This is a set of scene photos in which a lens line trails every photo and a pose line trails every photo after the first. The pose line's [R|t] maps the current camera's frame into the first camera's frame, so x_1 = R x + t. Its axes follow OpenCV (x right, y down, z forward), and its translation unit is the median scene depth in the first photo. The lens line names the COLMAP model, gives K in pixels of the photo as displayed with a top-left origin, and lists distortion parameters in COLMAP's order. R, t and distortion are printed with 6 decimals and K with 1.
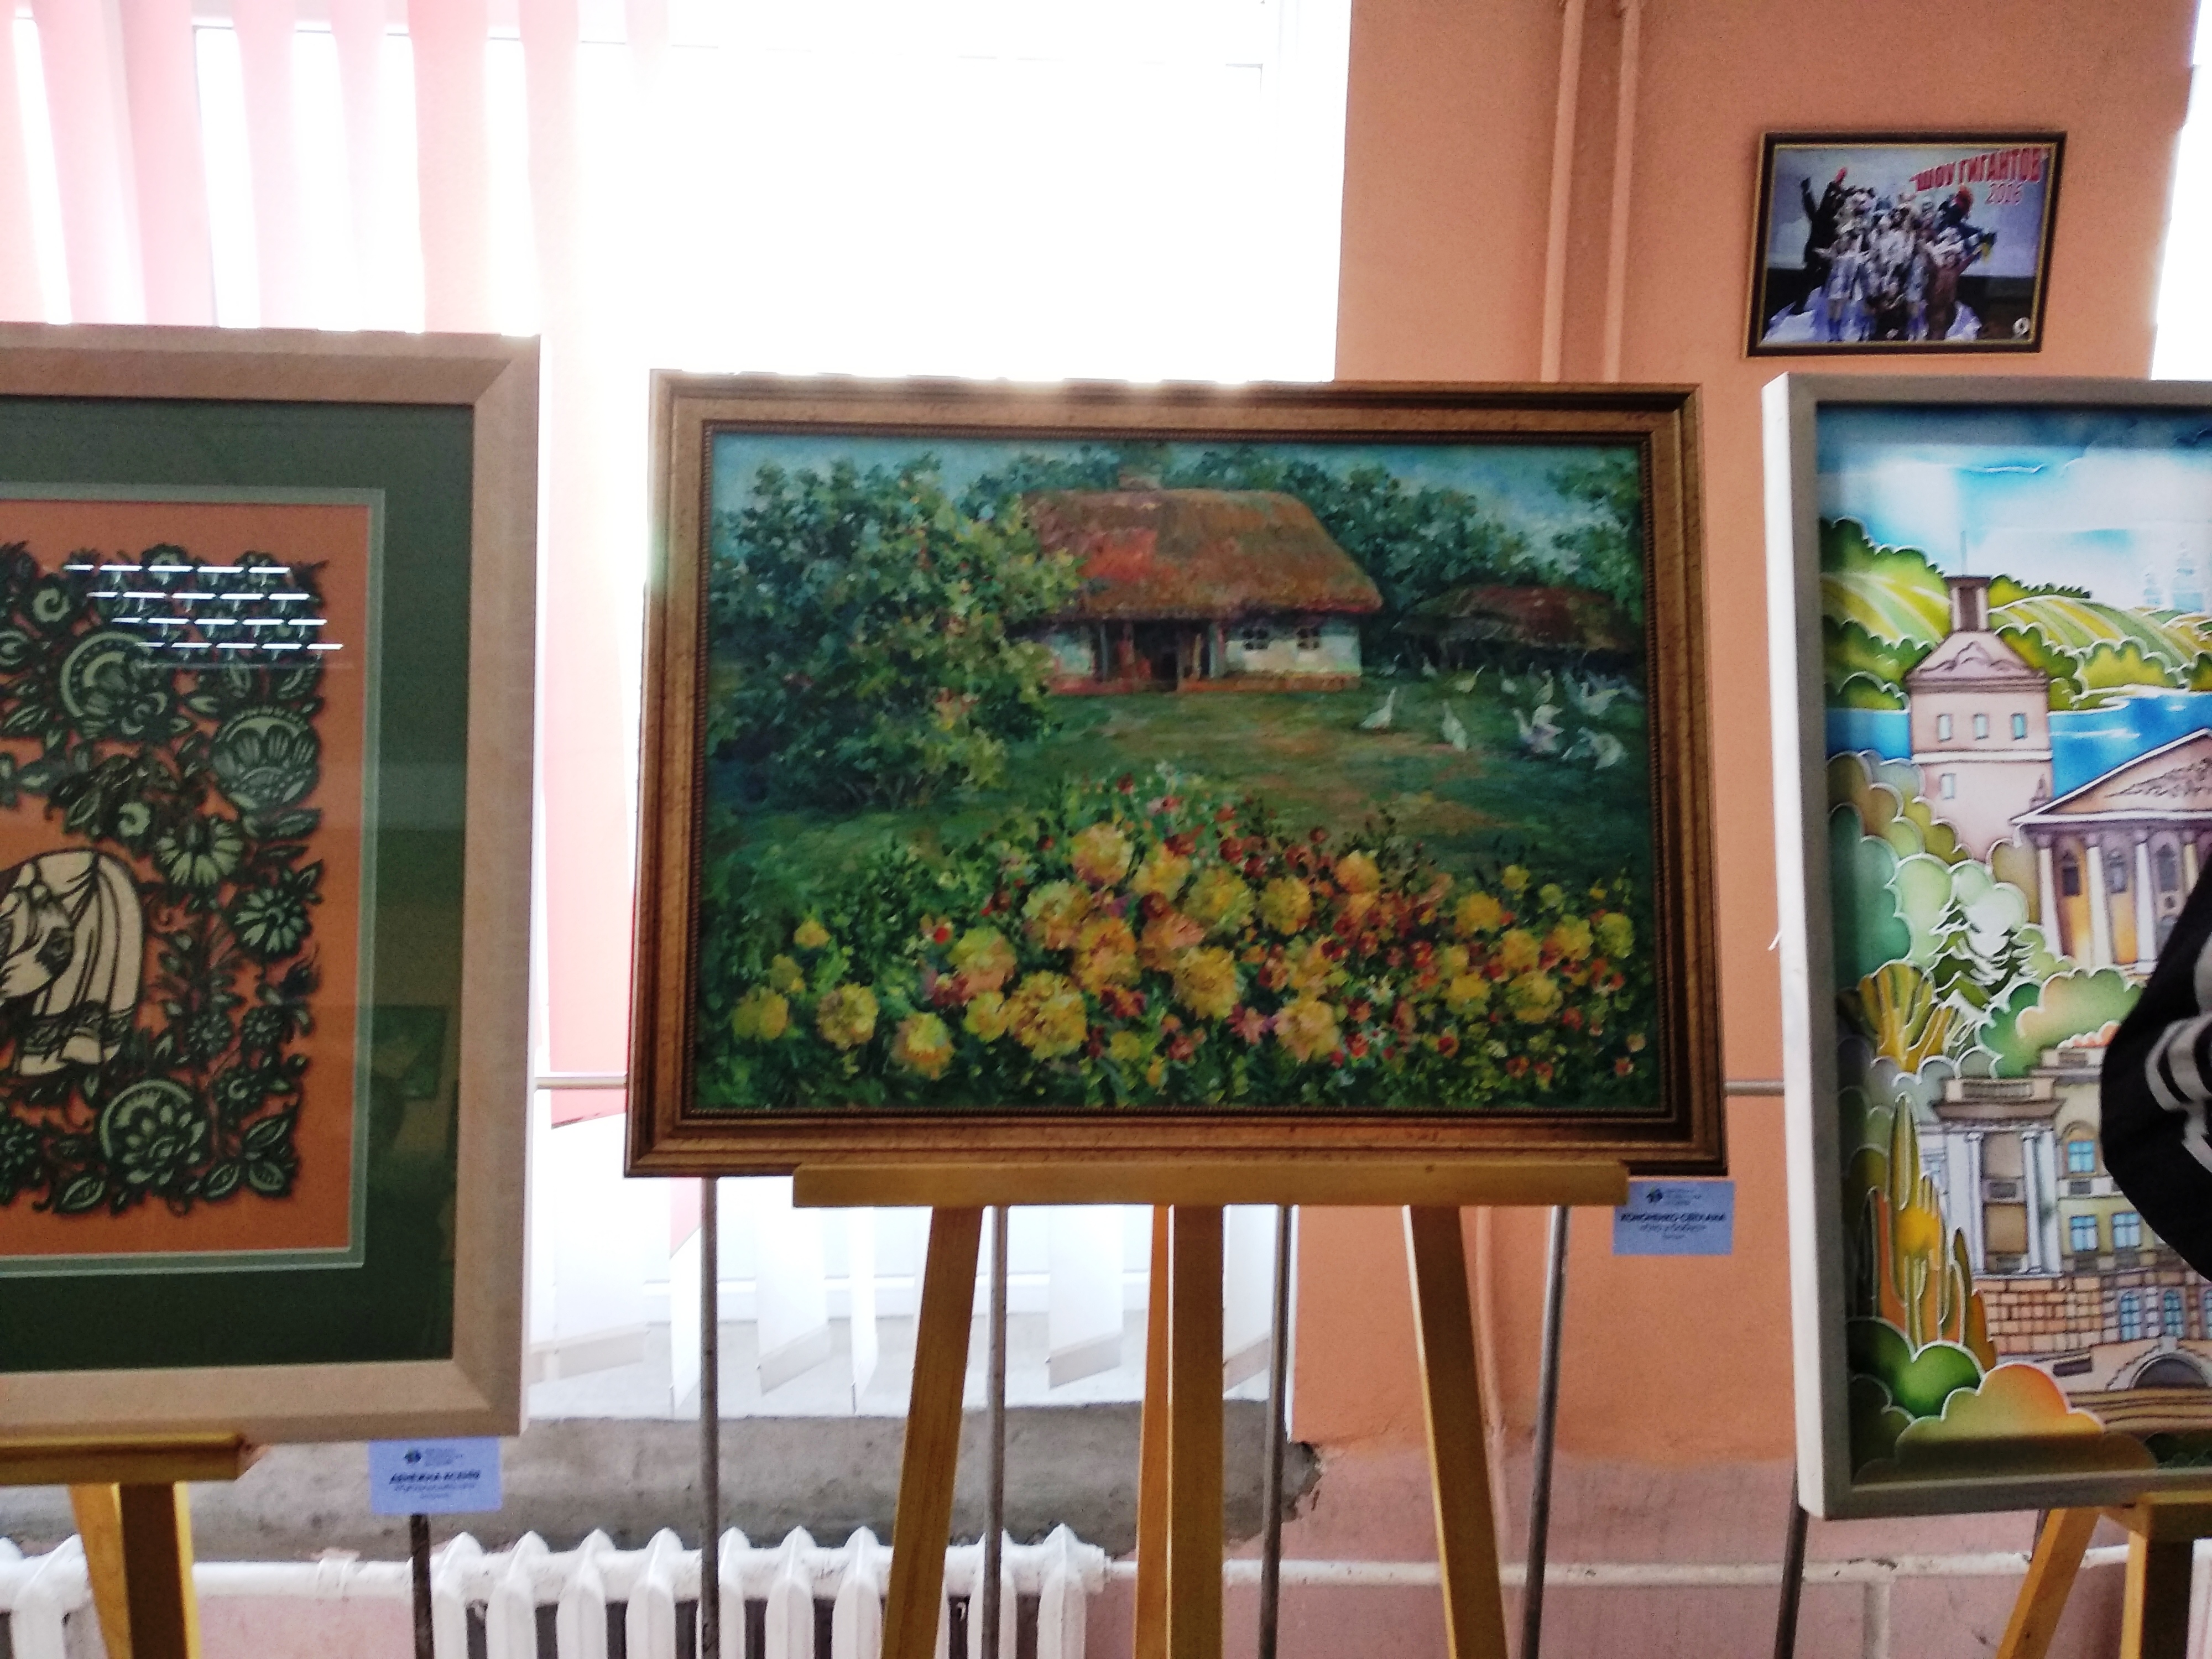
lens RADIAL K [[1688.9, 0, 1101.1], [0, 1688.9, 835.1], [0, 0, 1]] dist [0.044533, -0.051110]
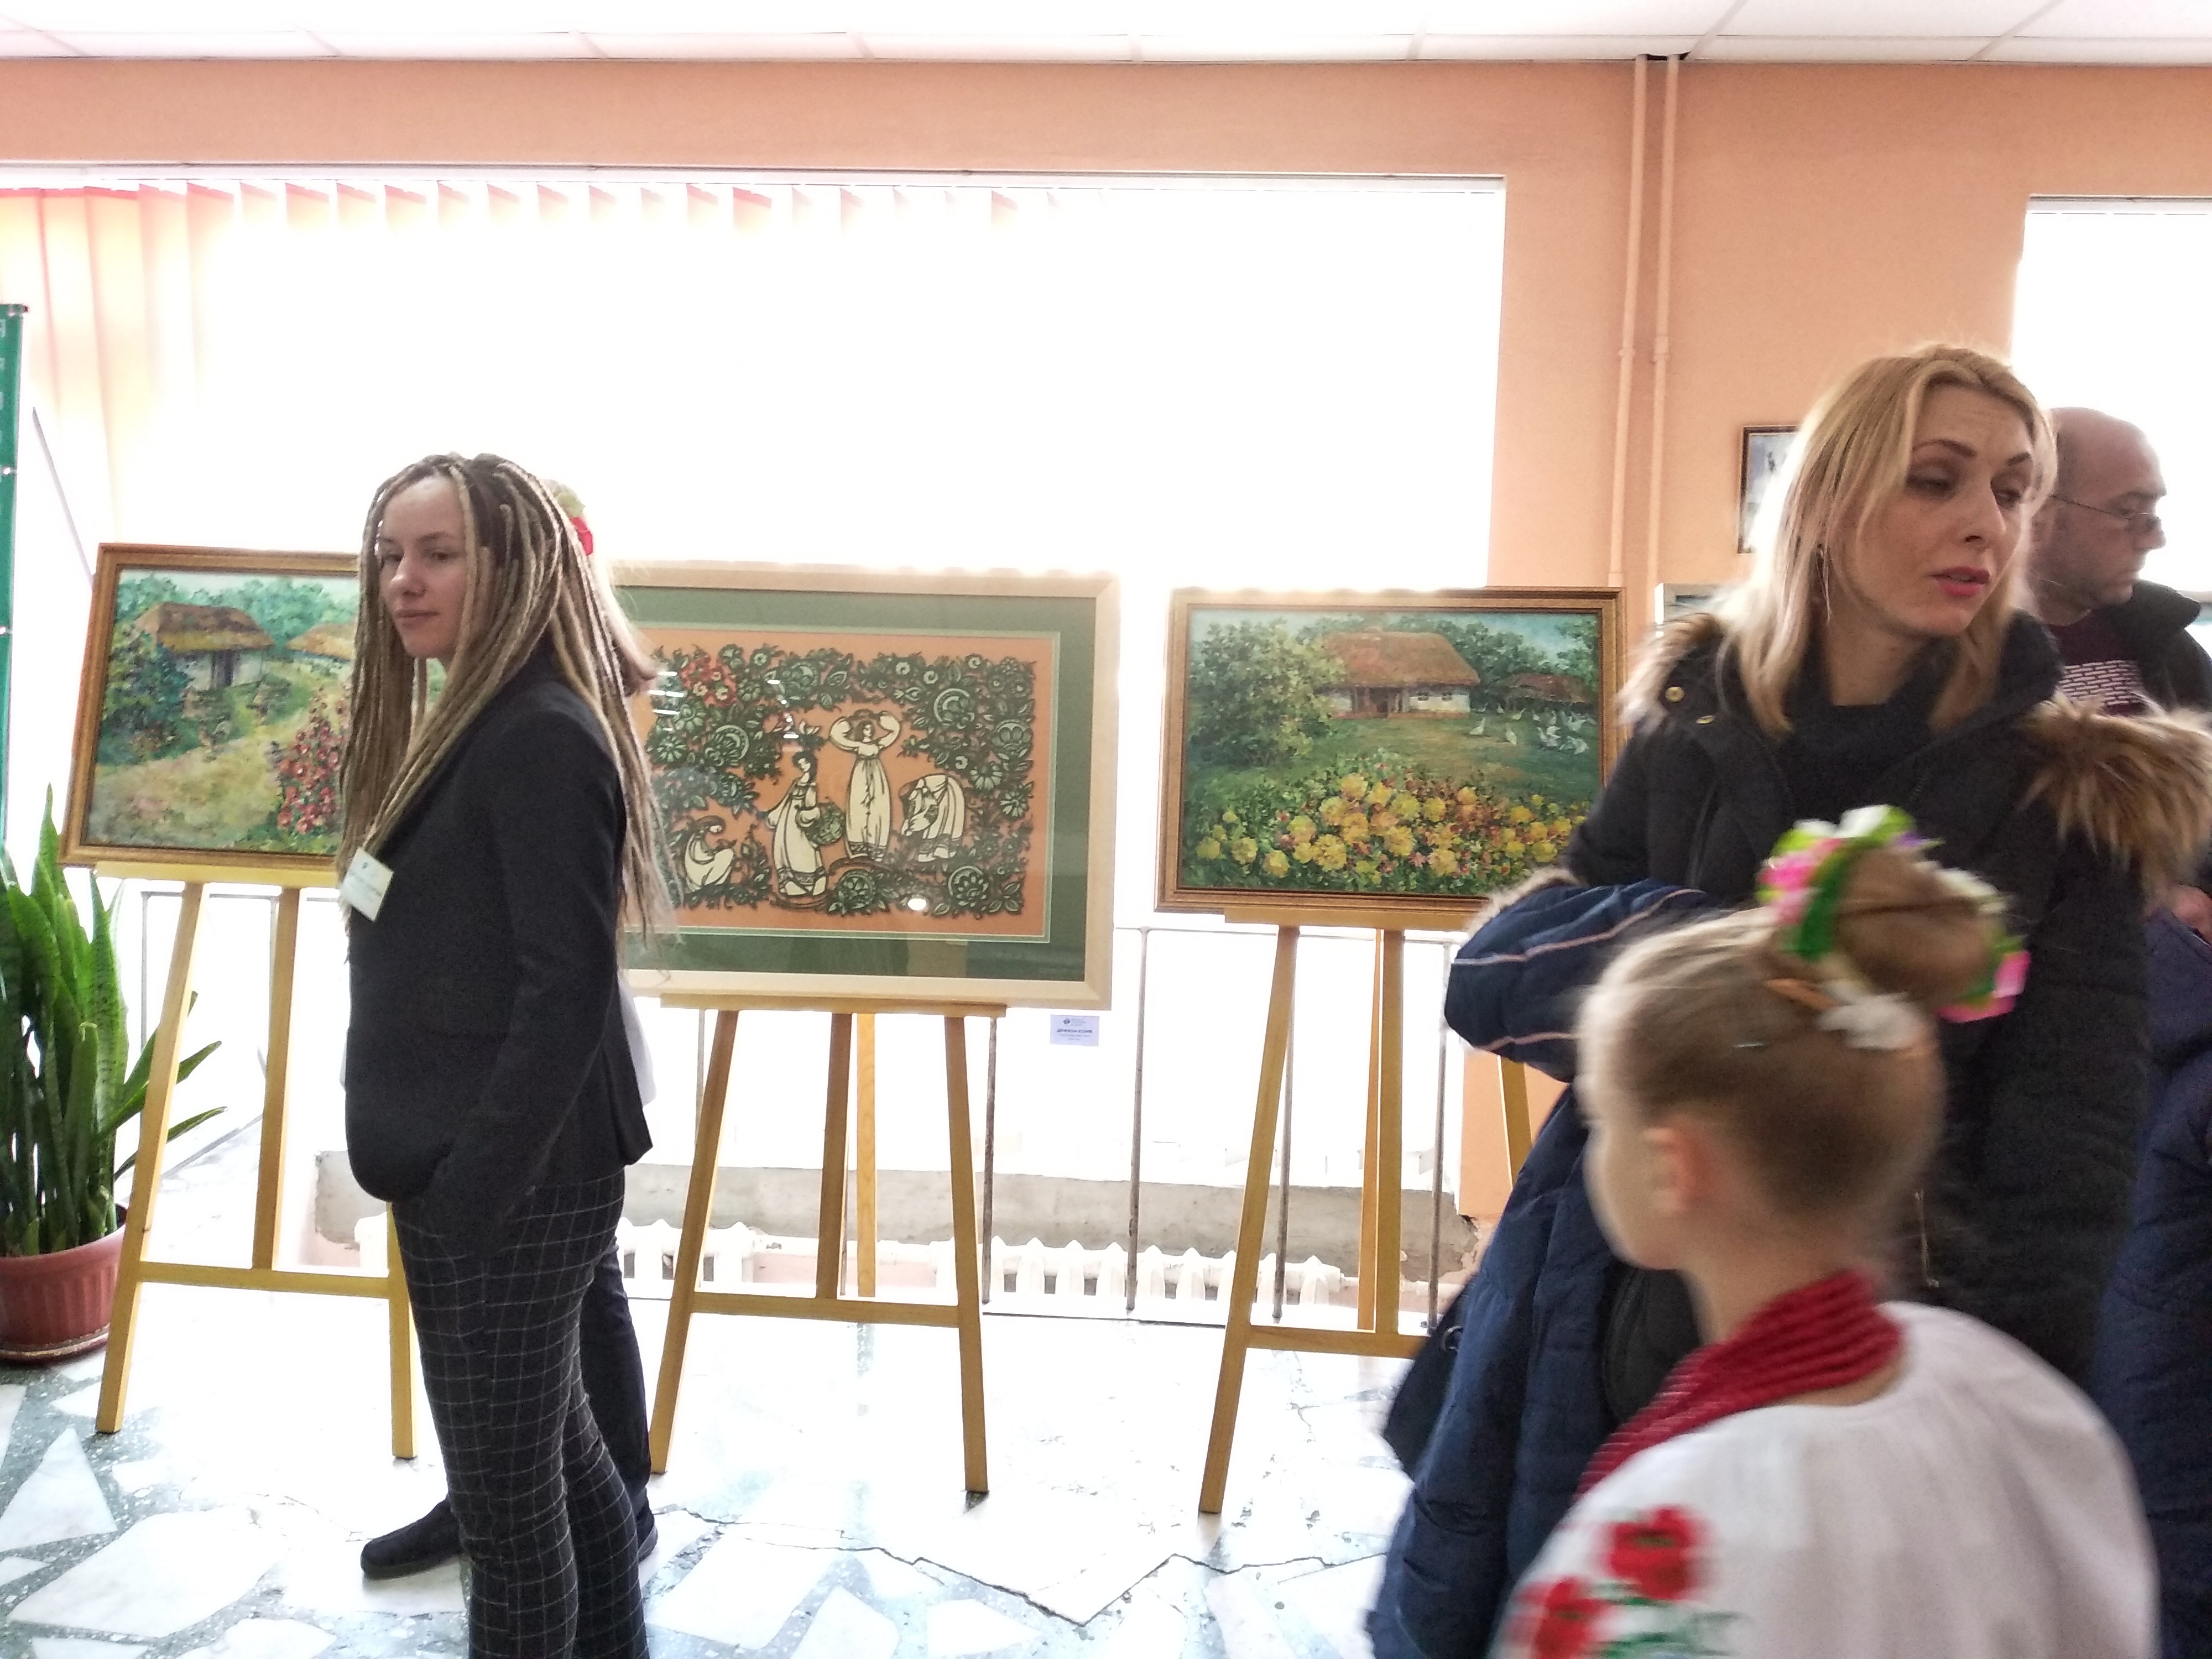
lens RADIAL K [[1688.9, 0, 1086.3], [0, 1688.9, 809.3], [0, 0, 1]] dist [0.044533, -0.051110]
pose [[0.989827, 0.018712, -0.141039, -0.035938], [-0.030770, 0.996007, -0.083802, 0.252410], [0.138908, 0.087289, 0.986451, -1.364565]]
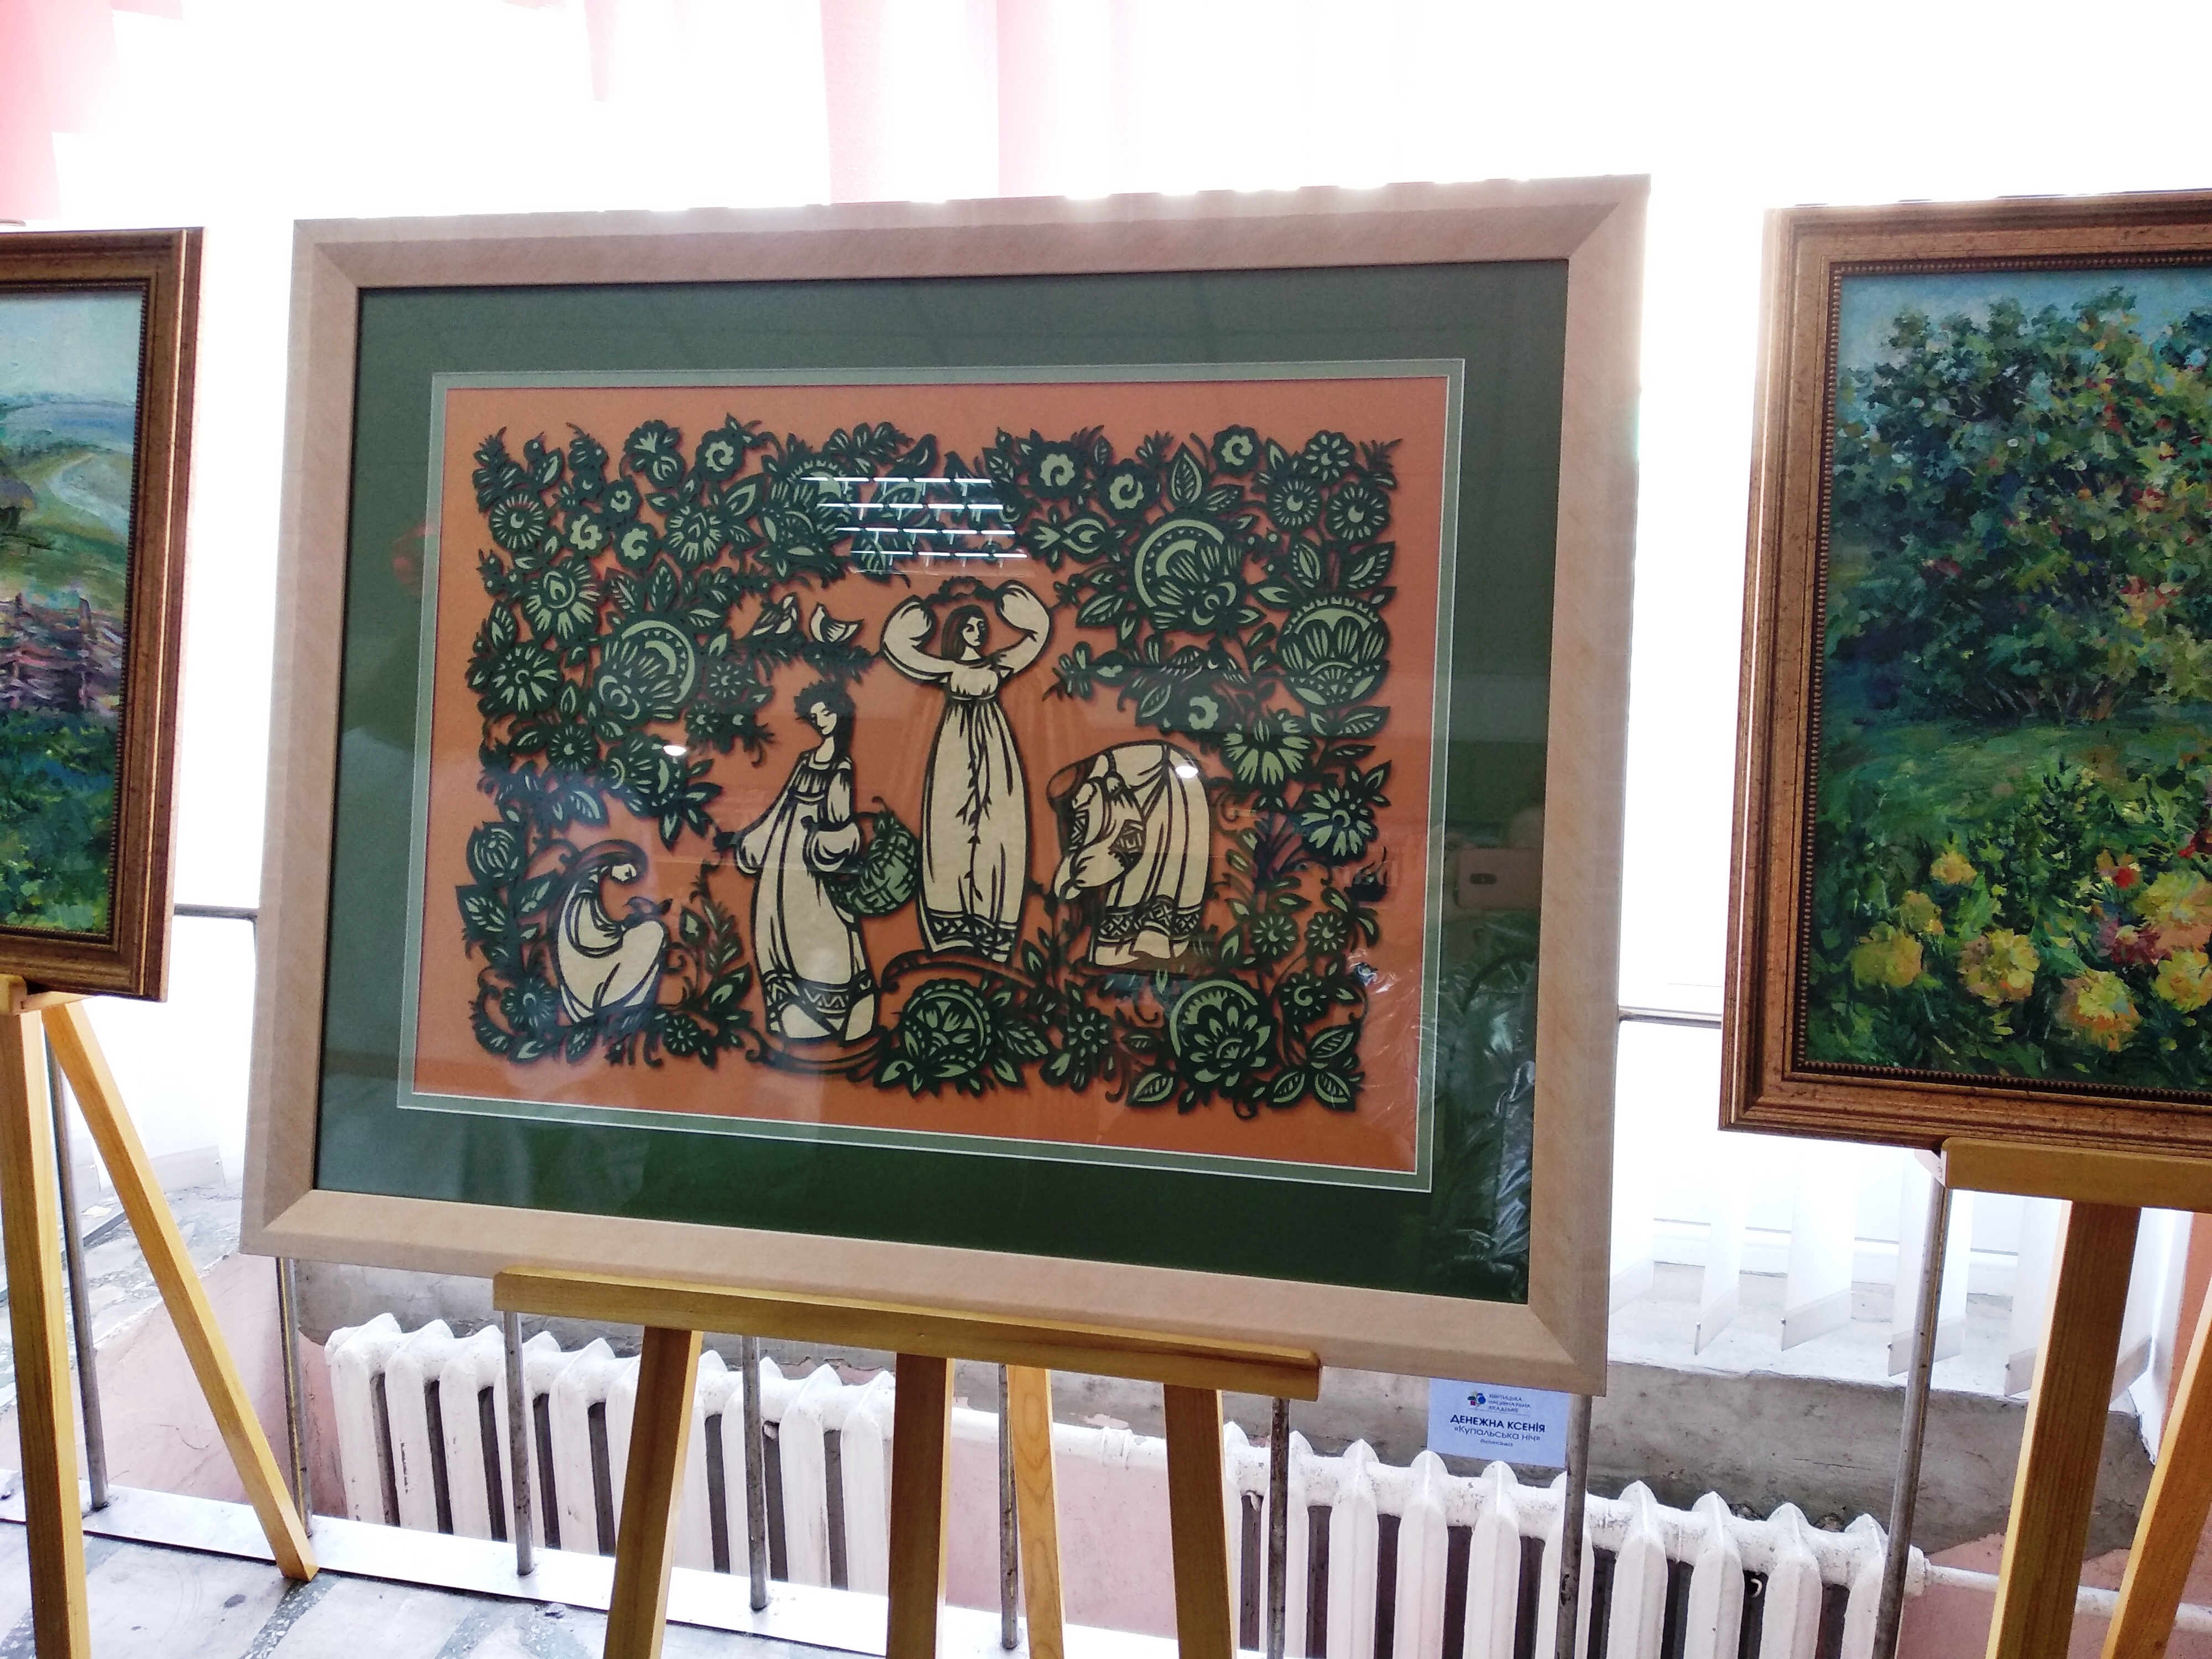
lens RADIAL K [[1688.9, 0, 1091.3], [0, 1688.9, 831.7], [0, 0, 1]] dist [0.044533, -0.051110]
pose [[0.950323, 0.048010, -0.307542, -0.317995], [-0.031317, 0.997767, 0.058990, 0.003575], [0.309687, -0.046428, 0.949704, 0.055154]]
